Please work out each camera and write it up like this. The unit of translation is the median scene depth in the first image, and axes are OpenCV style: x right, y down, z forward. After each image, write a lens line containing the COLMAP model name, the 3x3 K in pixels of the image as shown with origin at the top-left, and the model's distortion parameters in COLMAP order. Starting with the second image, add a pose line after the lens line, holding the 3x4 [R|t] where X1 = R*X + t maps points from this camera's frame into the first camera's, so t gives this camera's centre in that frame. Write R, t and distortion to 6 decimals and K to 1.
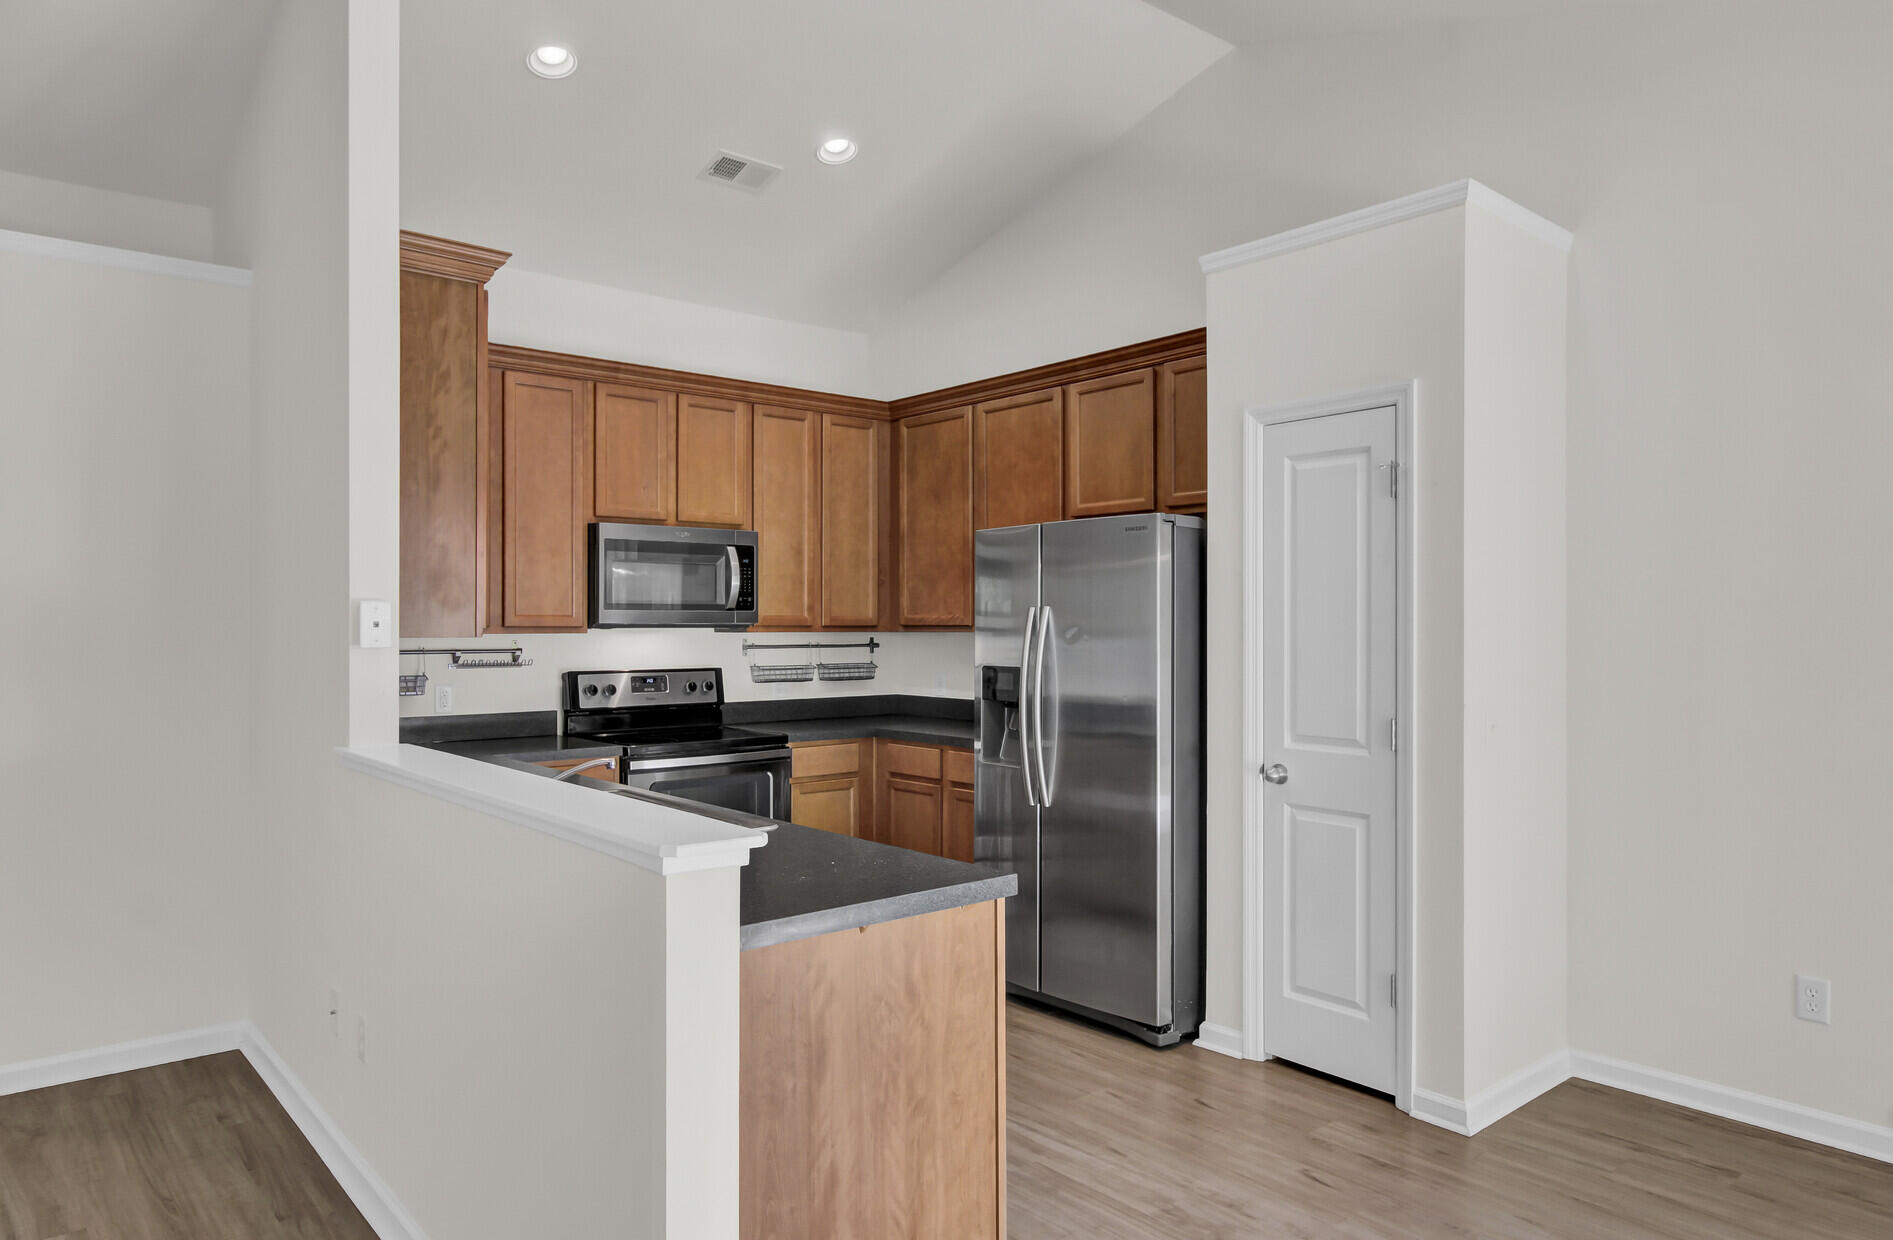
lens RADIAL K [[1214.1, 0, 919.9], [0, 1214.1, 622.2], [0, 0, 1]] dist [0.007196, 0.000119]
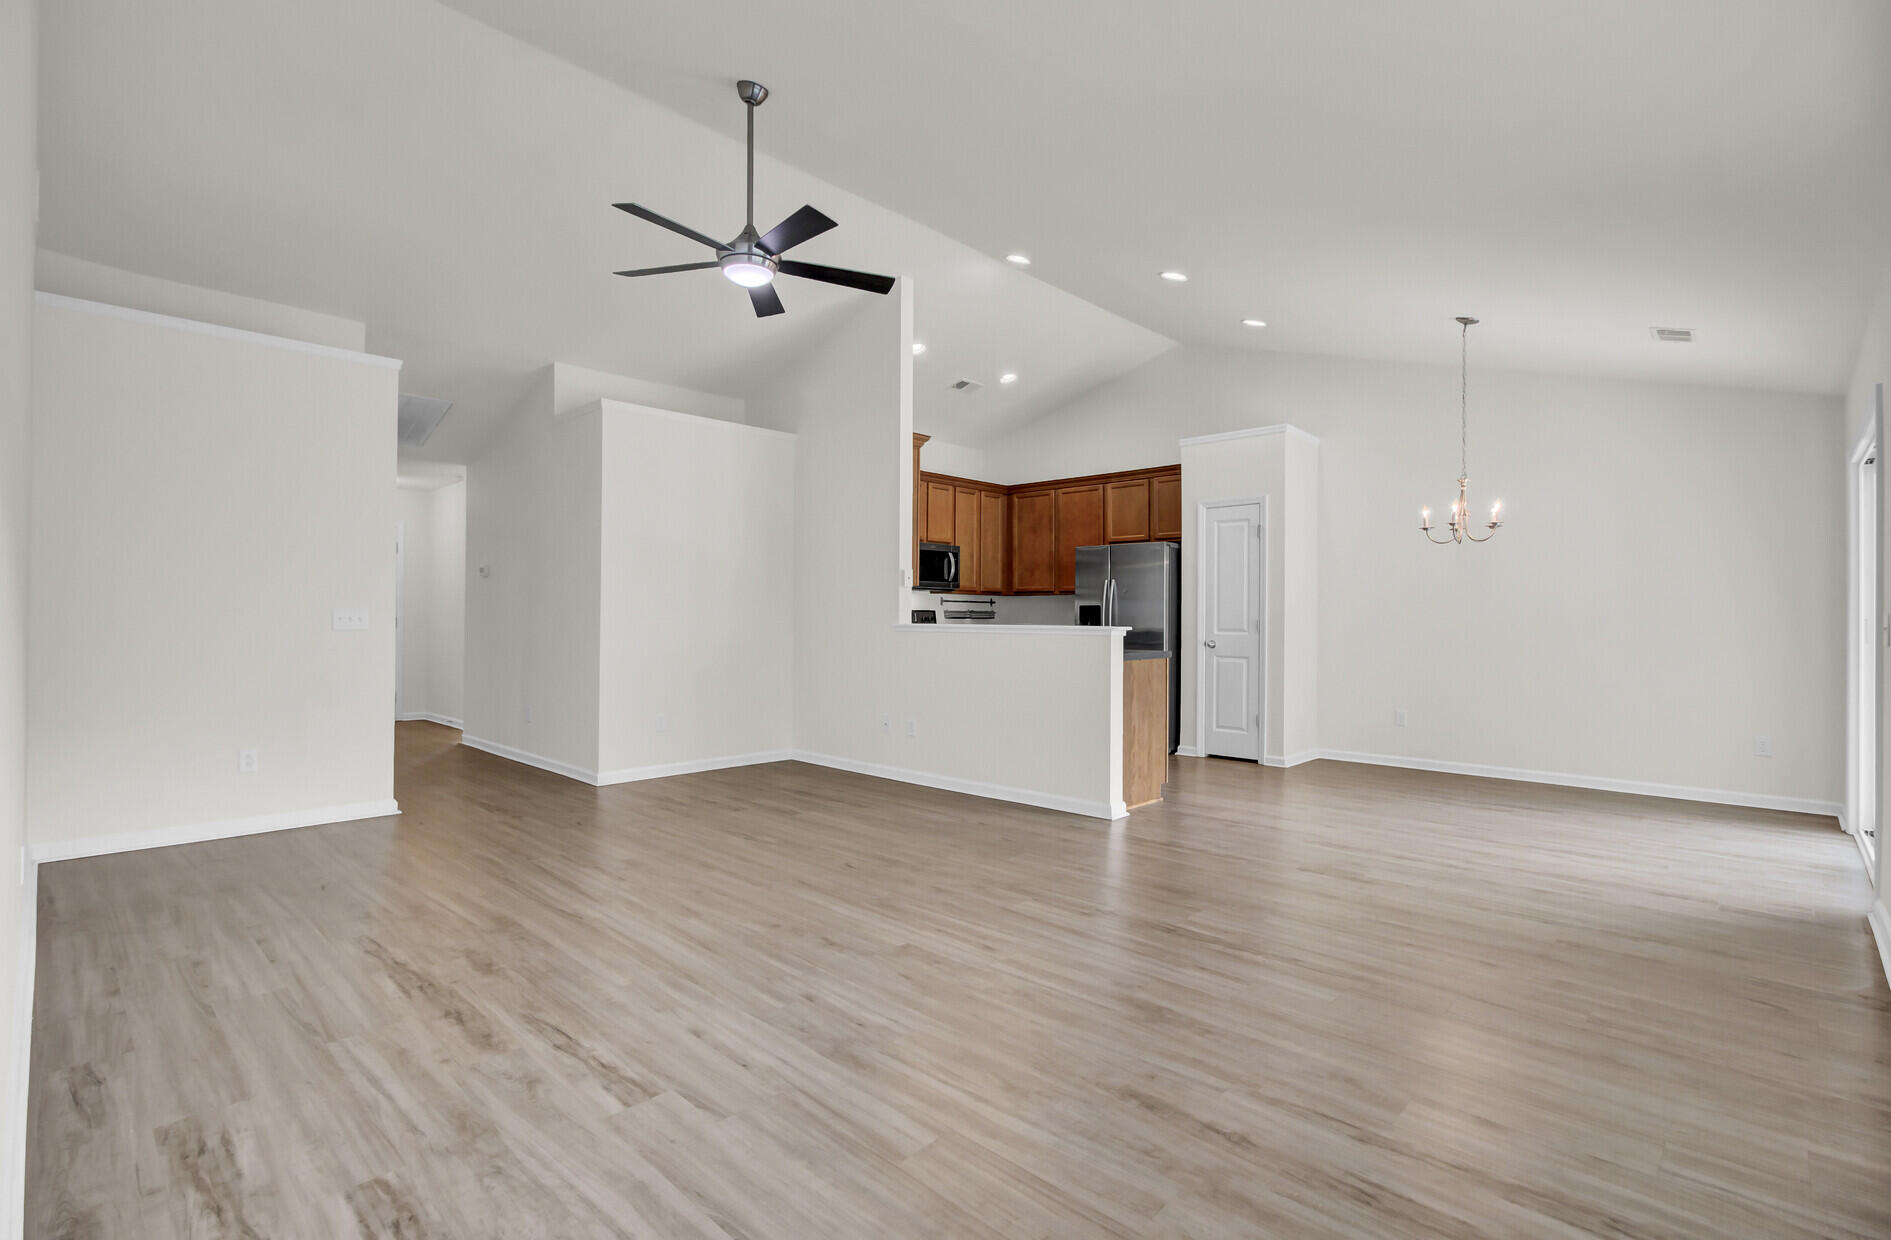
lens RADIAL K [[881.0, 0, 935.5], [0, 881.0, 608.1], [0, 0, 1]] dist [-0.001100, 0.000225]
pose [[0.994647, 0.008617, 0.102968, -0.449204], [-0.007911, 0.999942, -0.007262, 0.063053], [-0.103025, 0.006409, 0.994658, -0.745896]]
